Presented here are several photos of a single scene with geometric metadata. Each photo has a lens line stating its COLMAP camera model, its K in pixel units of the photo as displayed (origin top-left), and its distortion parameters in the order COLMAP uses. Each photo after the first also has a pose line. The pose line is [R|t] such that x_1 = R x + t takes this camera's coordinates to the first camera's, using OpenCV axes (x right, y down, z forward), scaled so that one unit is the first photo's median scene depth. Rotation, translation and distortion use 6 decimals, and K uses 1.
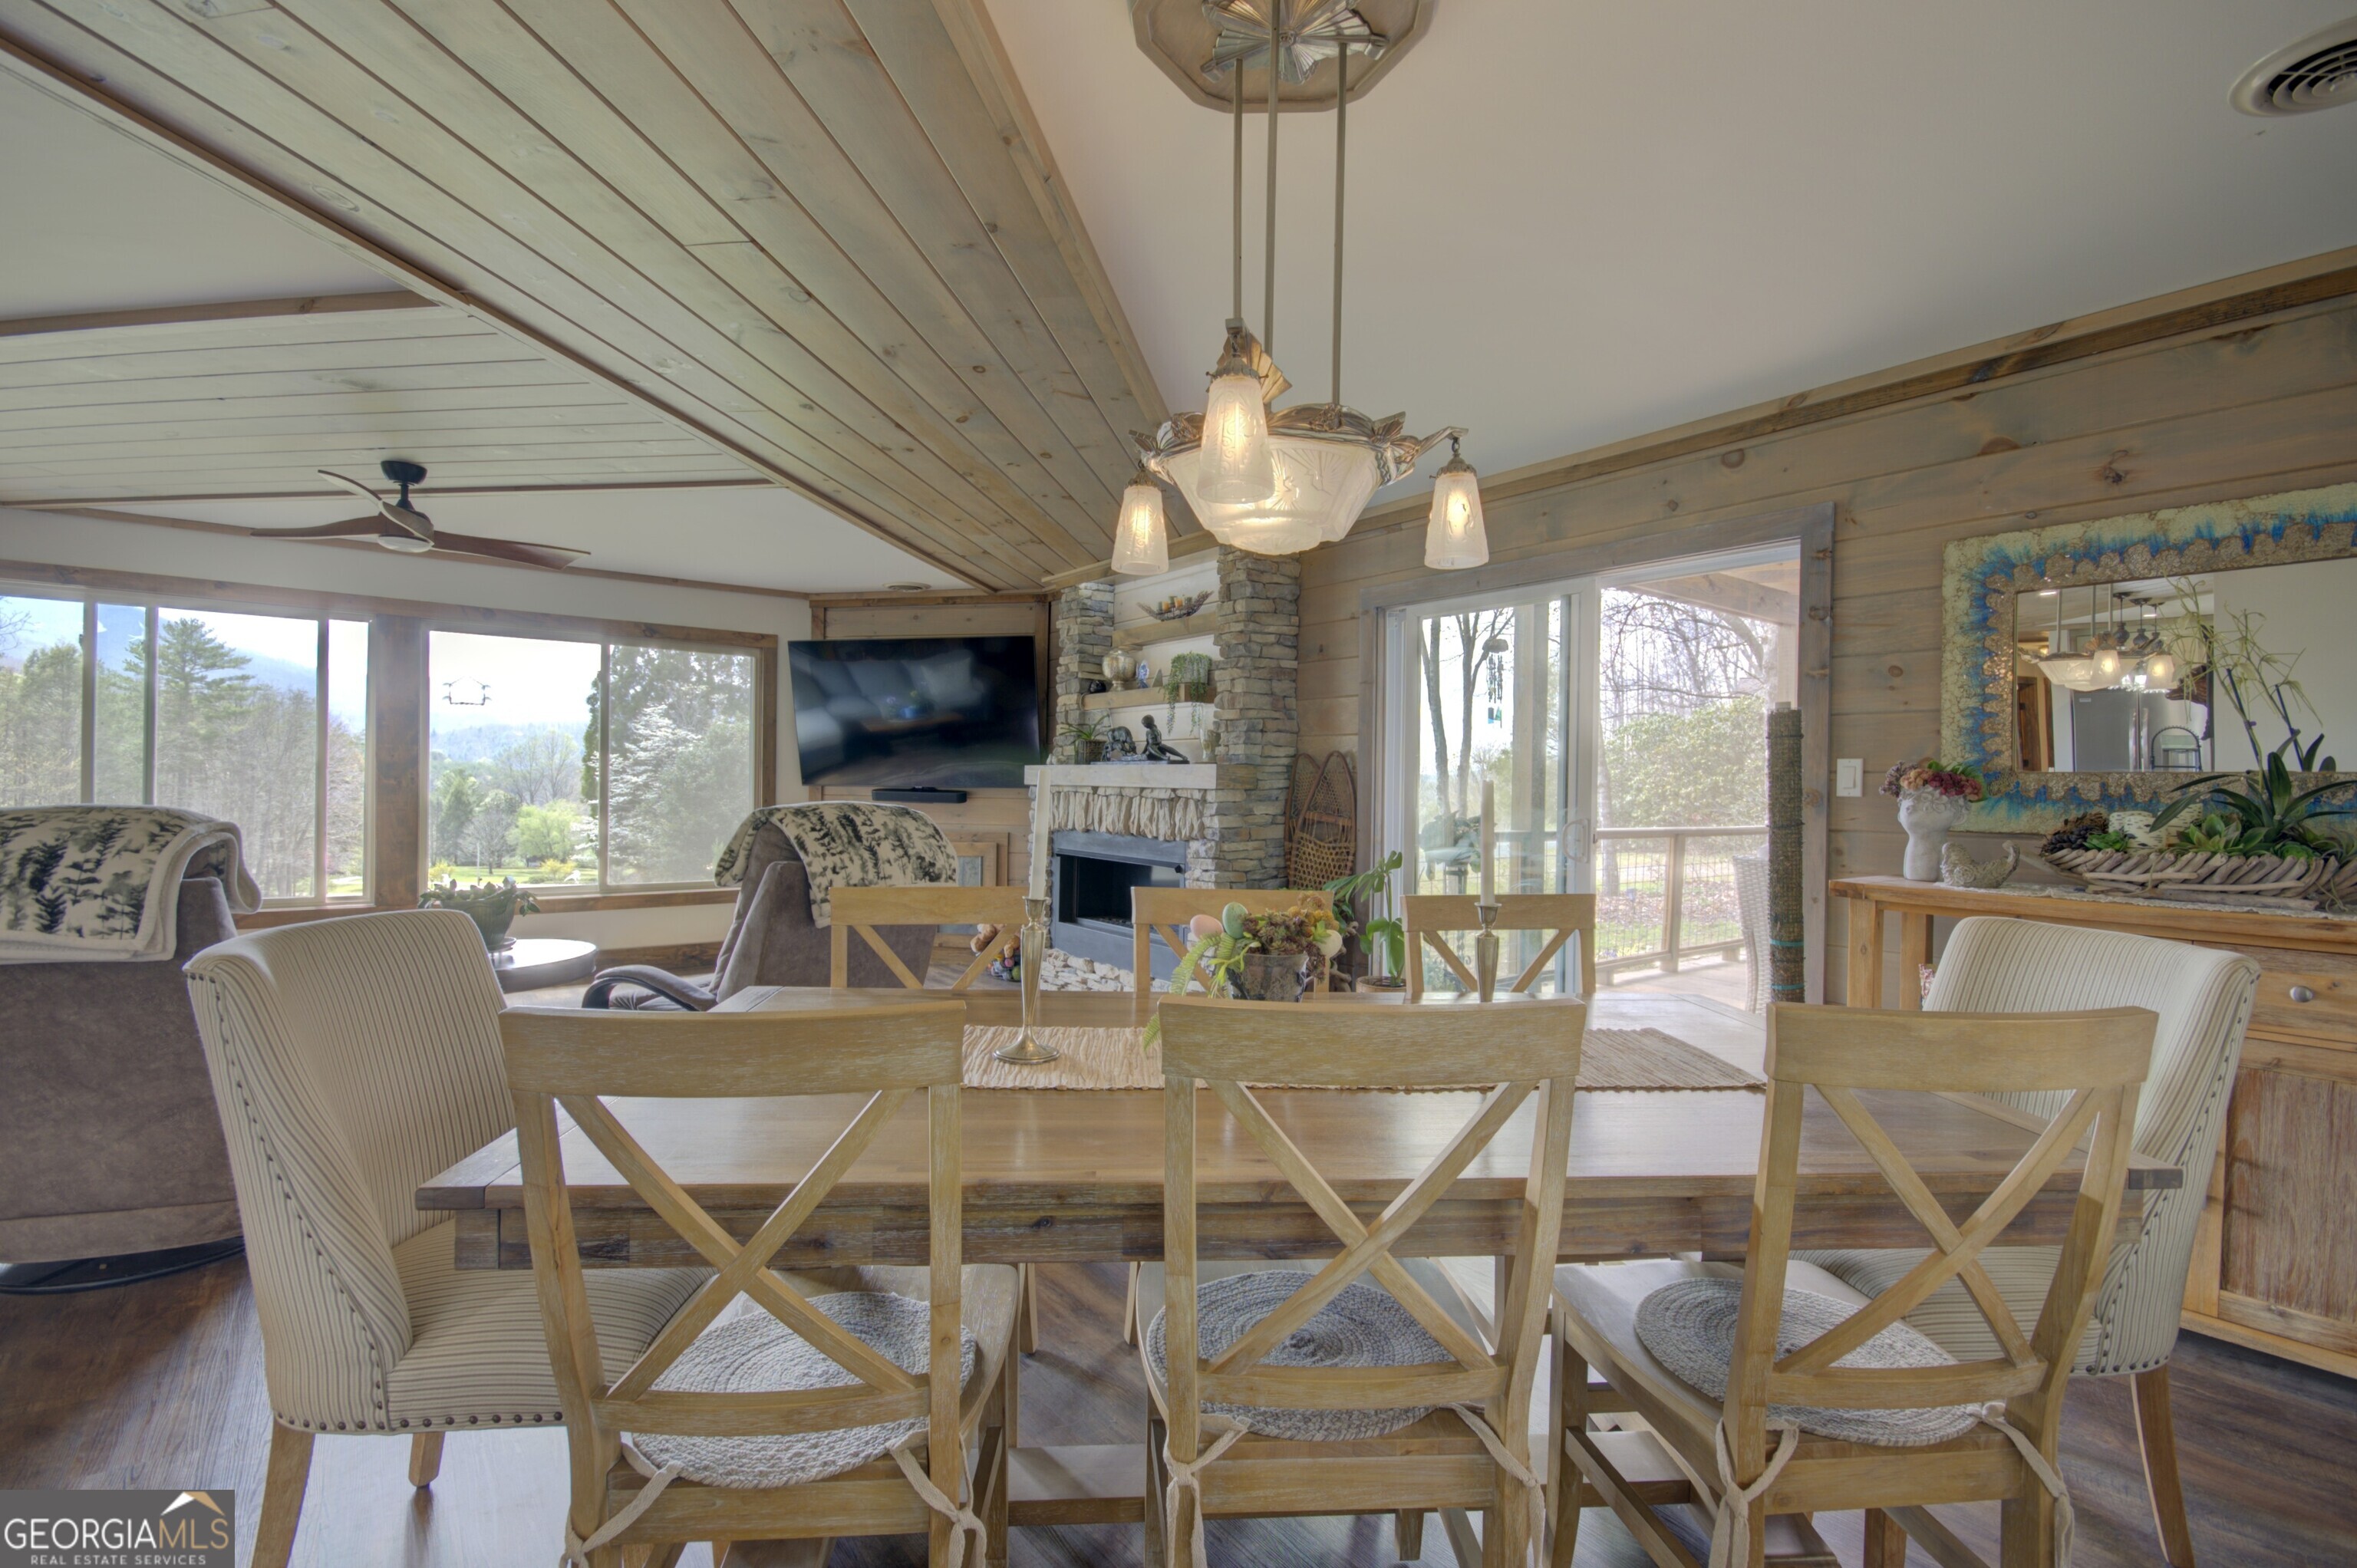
lens RADIAL K [[1025.5, 0, 1188.6], [0, 1025.5, 787.2], [0, 0, 1]] dist [0.012055, -0.011461]
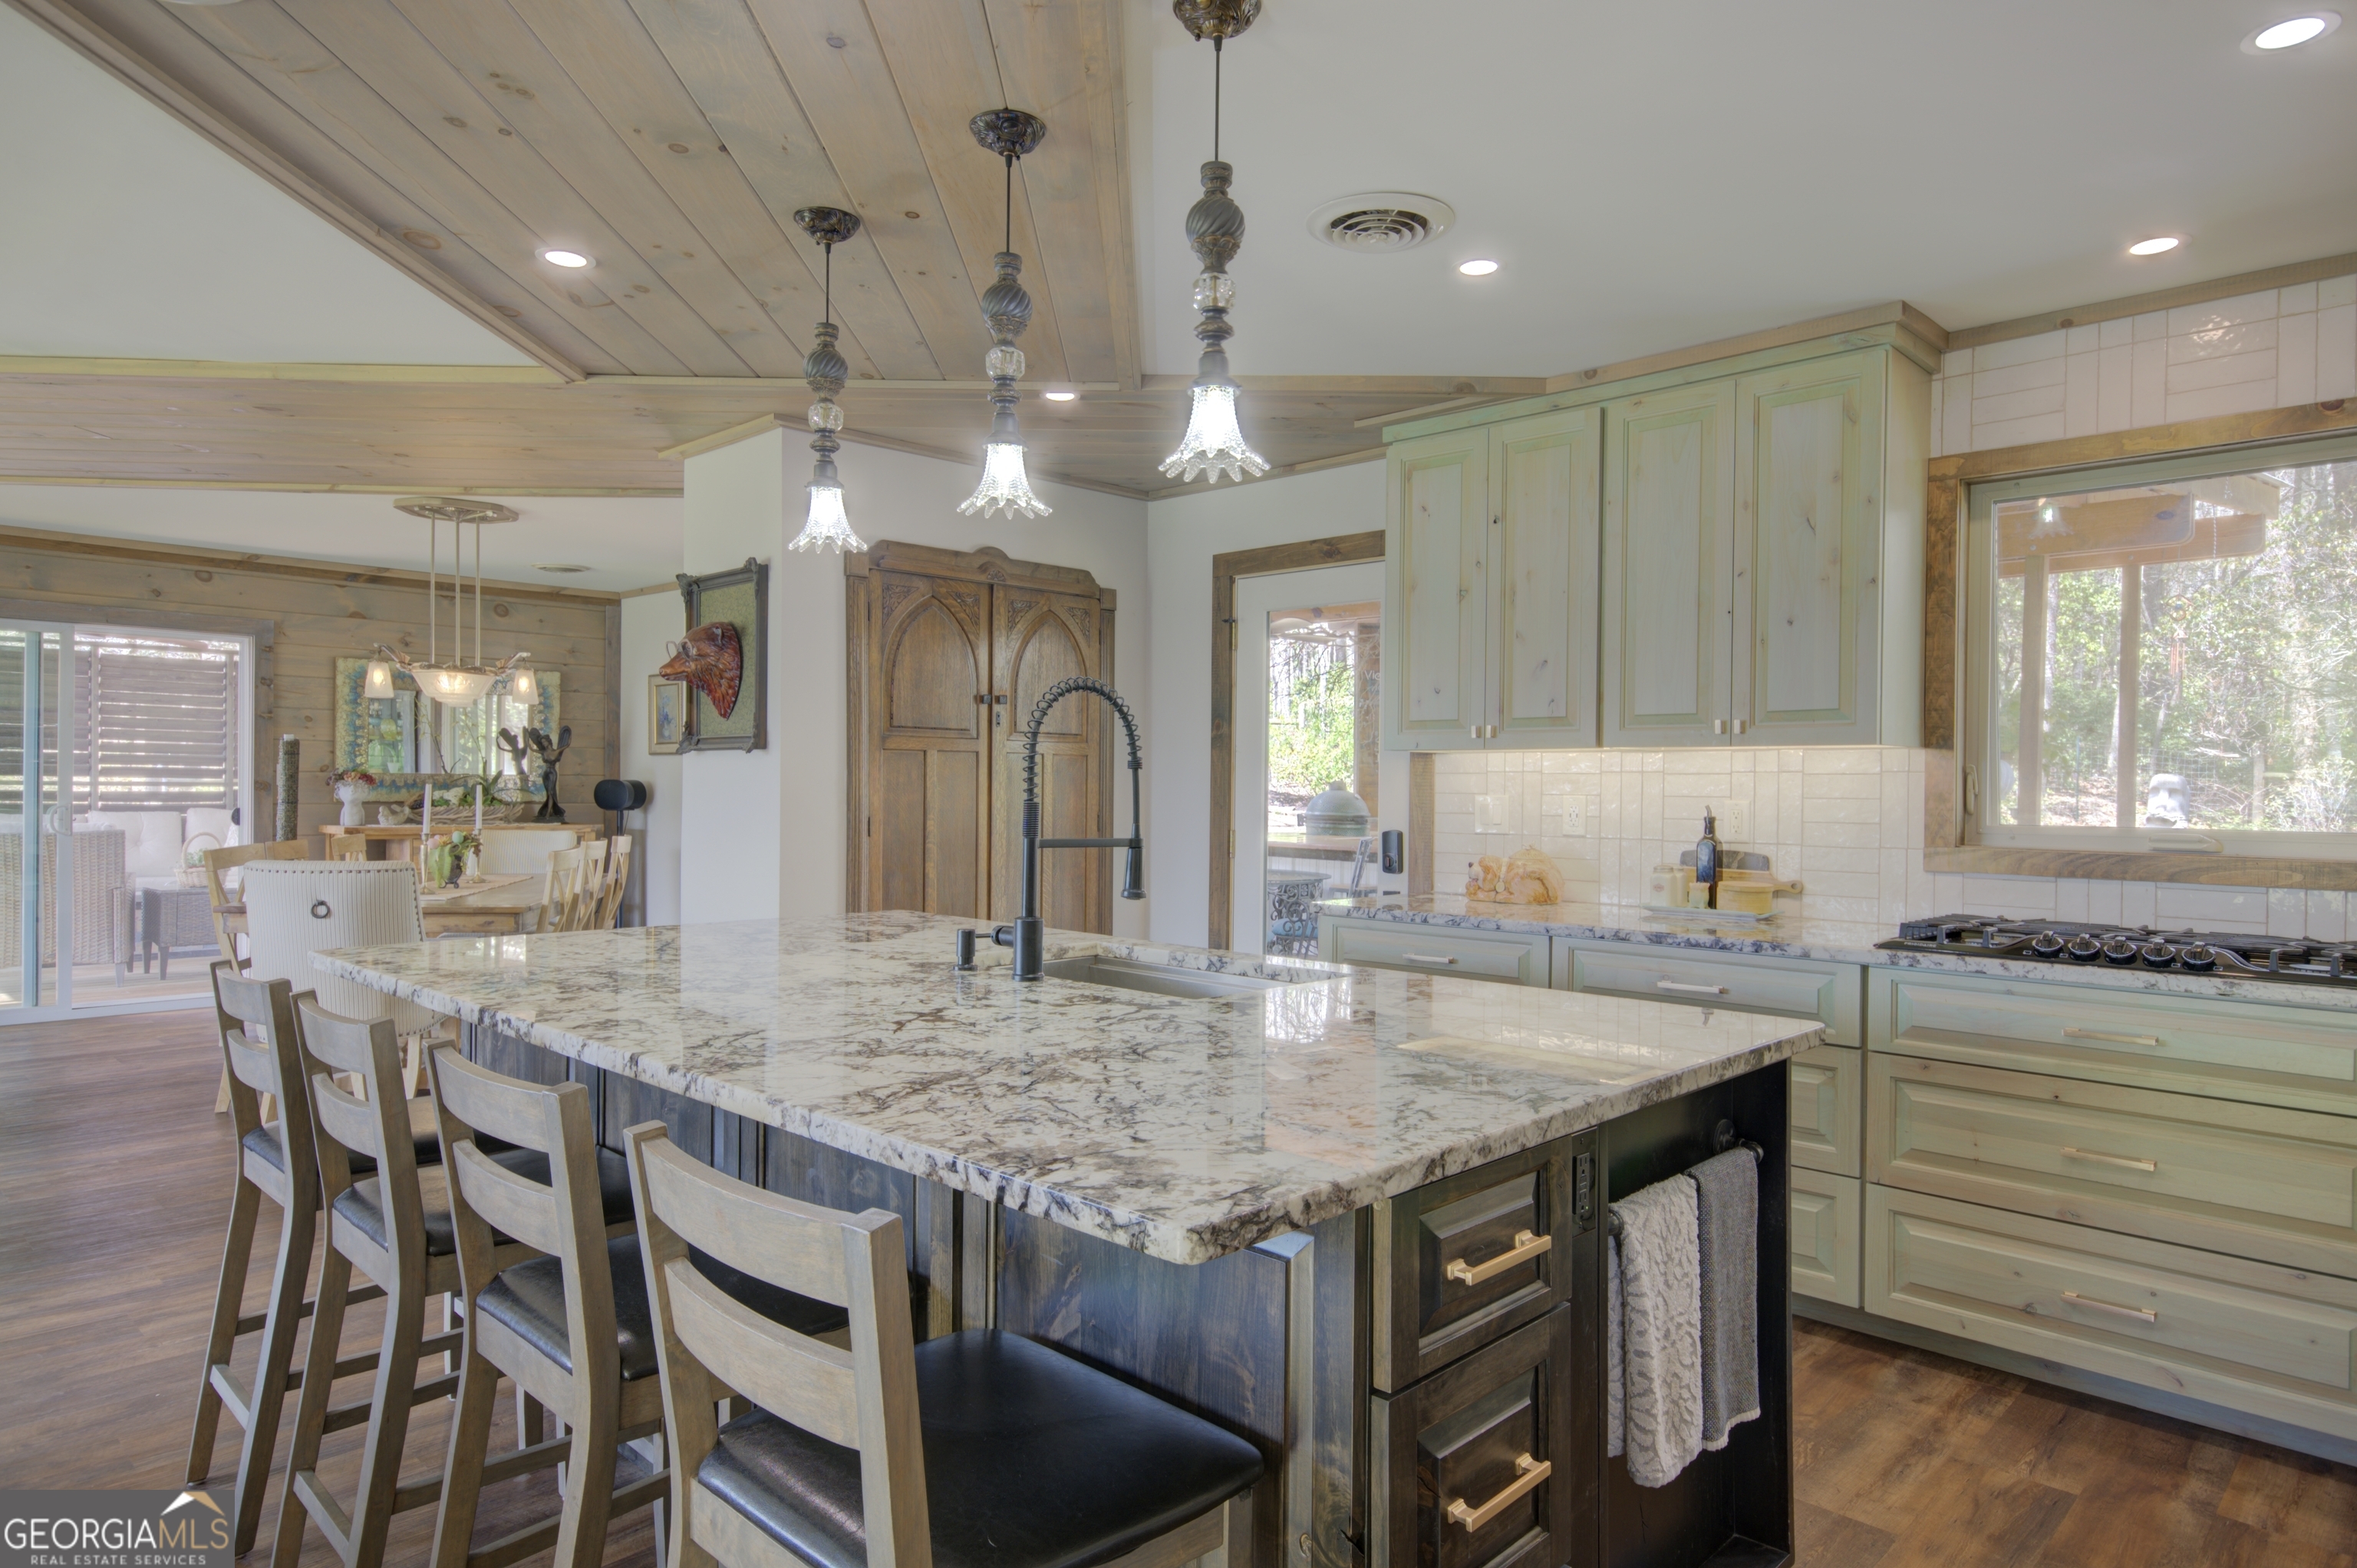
lens RADIAL K [[1381.7, 0, 1185.5], [0, 1381.7, 786.4], [0, 0, 1]] dist [0.026758, 0.004359]
pose [[-0.150172, -0.018500, 0.988487, -1.312208], [-0.011484, 0.999790, 0.016967, -0.031140], [-0.988593, -0.008803, -0.150353, -0.134573]]
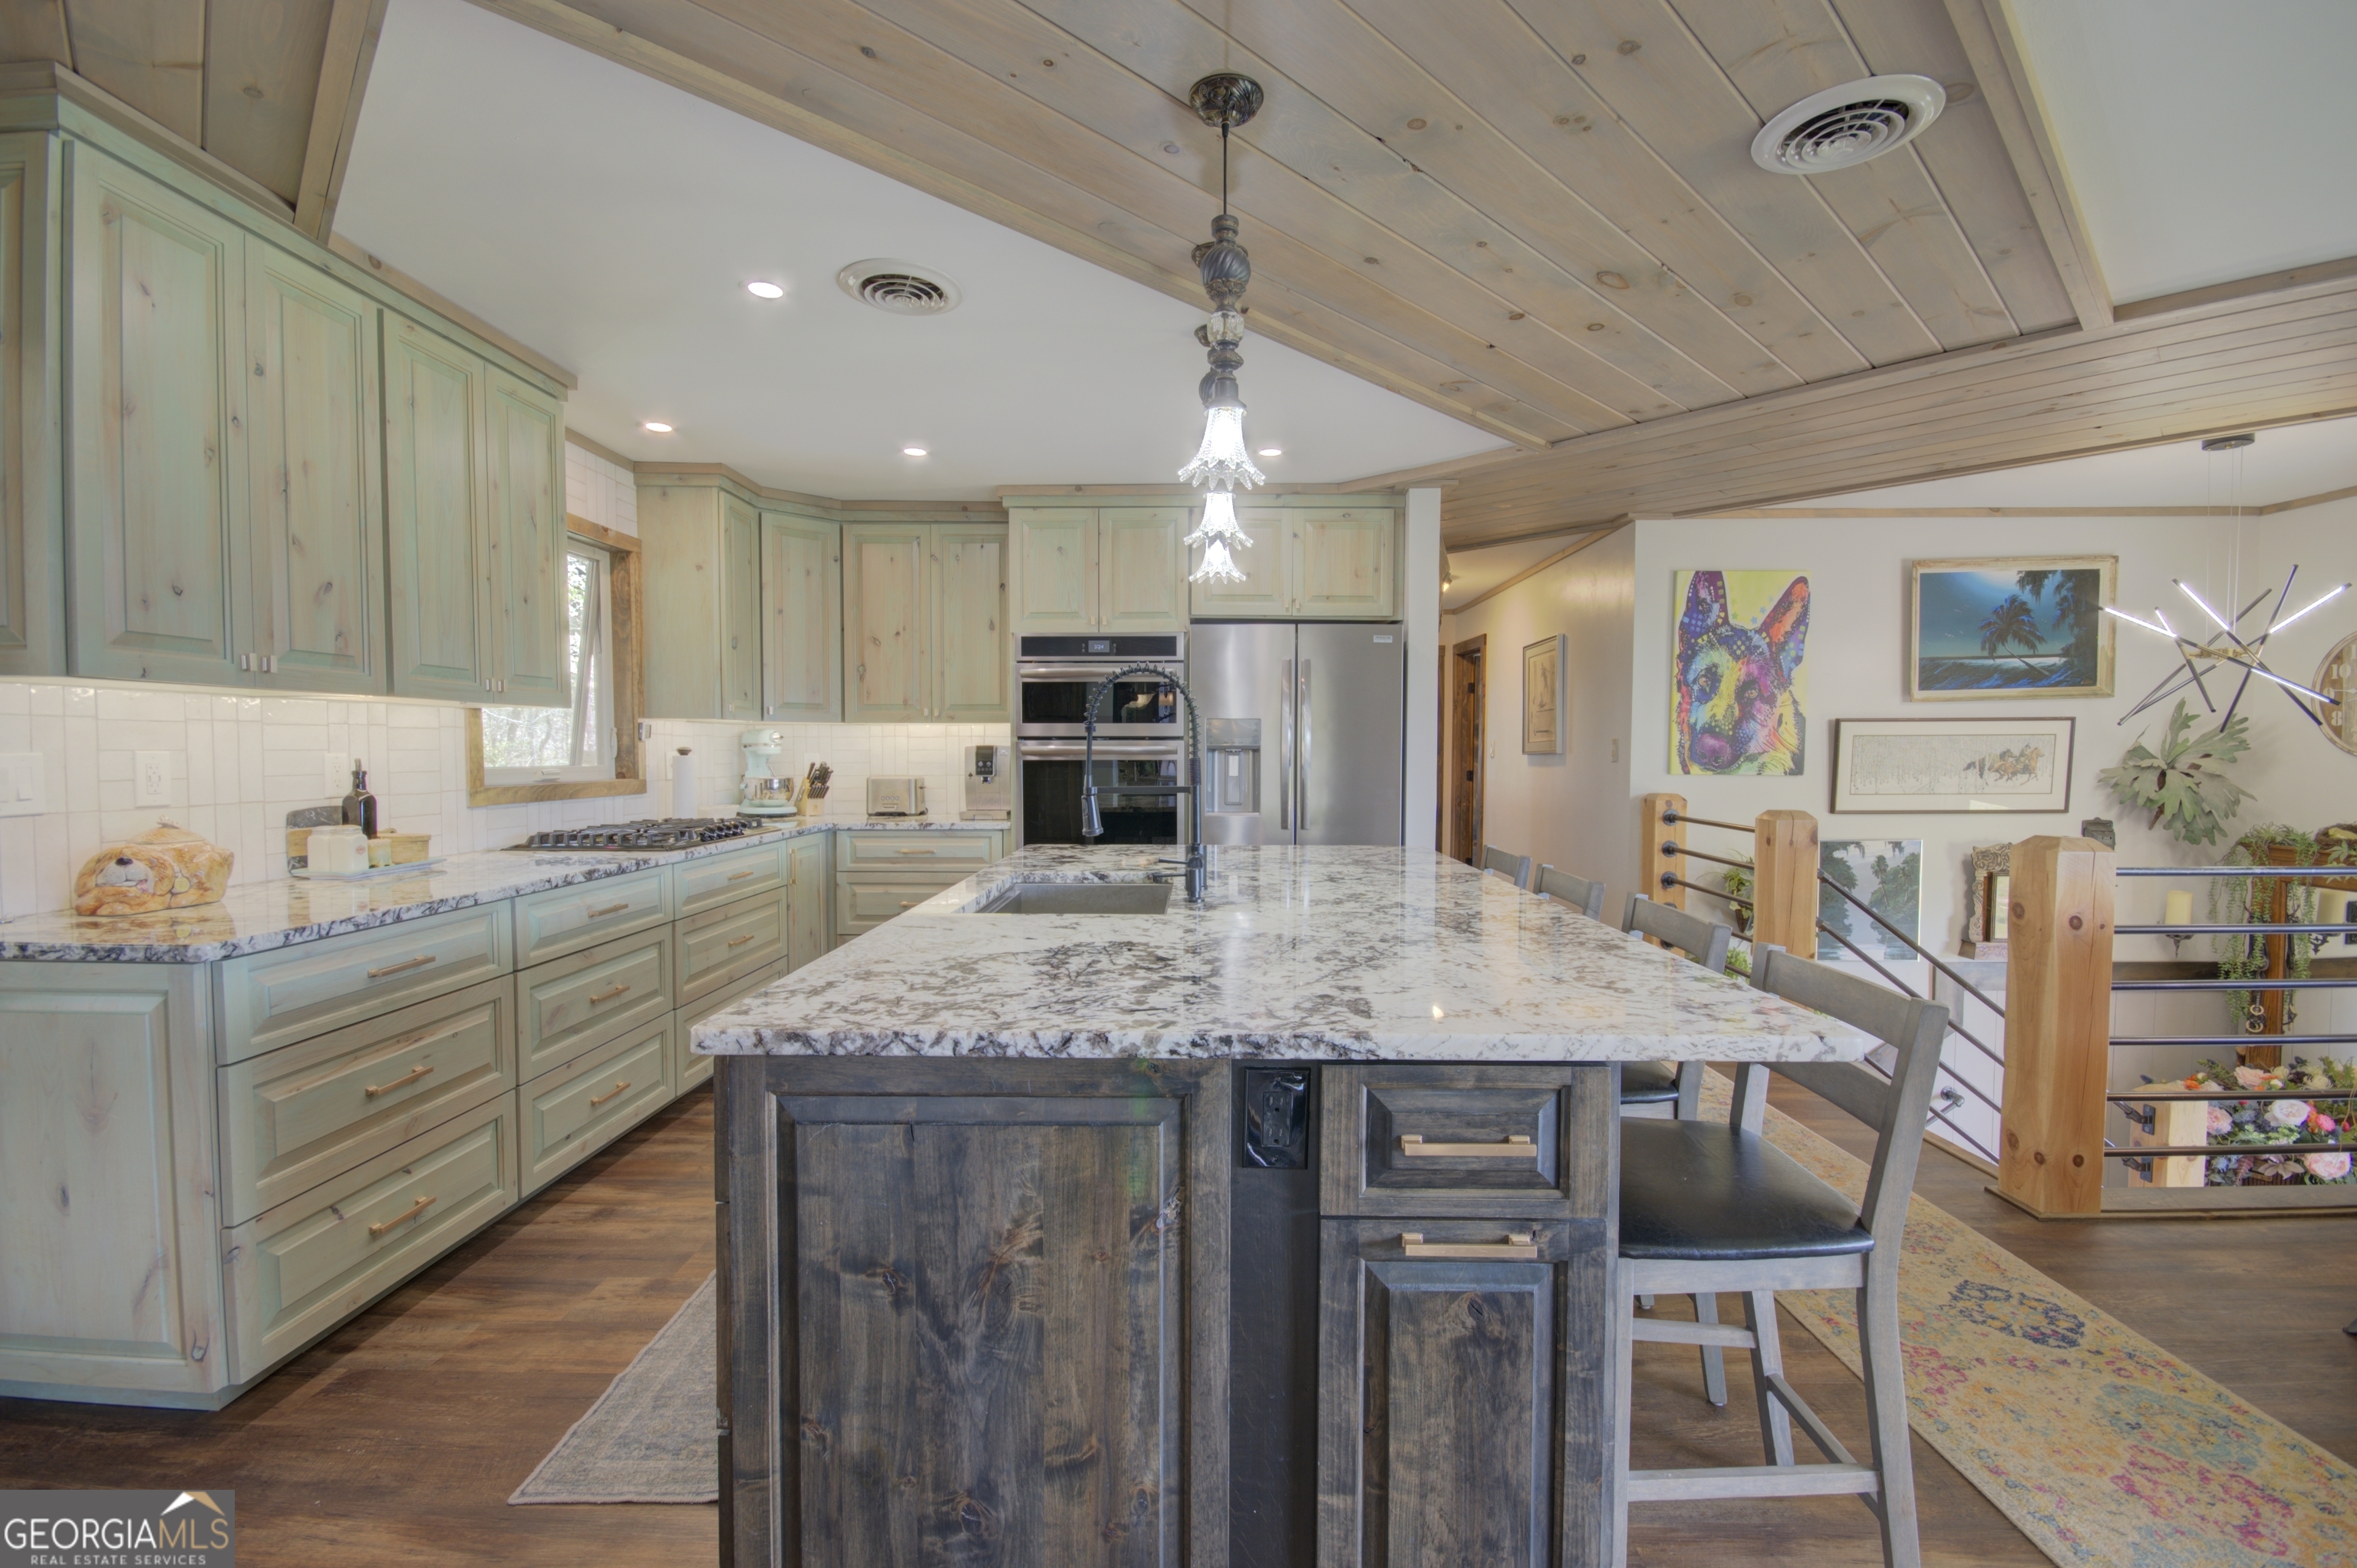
lens RADIAL K [[1025.5, 0, 1184.7], [0, 1025.5, 792.0], [0, 0, 1]] dist [0.012055, -0.011461]
pose [[-0.622524, 0.015935, -0.782439, -0.391666], [-0.012821, 0.999451, 0.030555, -0.014910], [0.782496, 0.029053, -0.621978, 0.160213]]
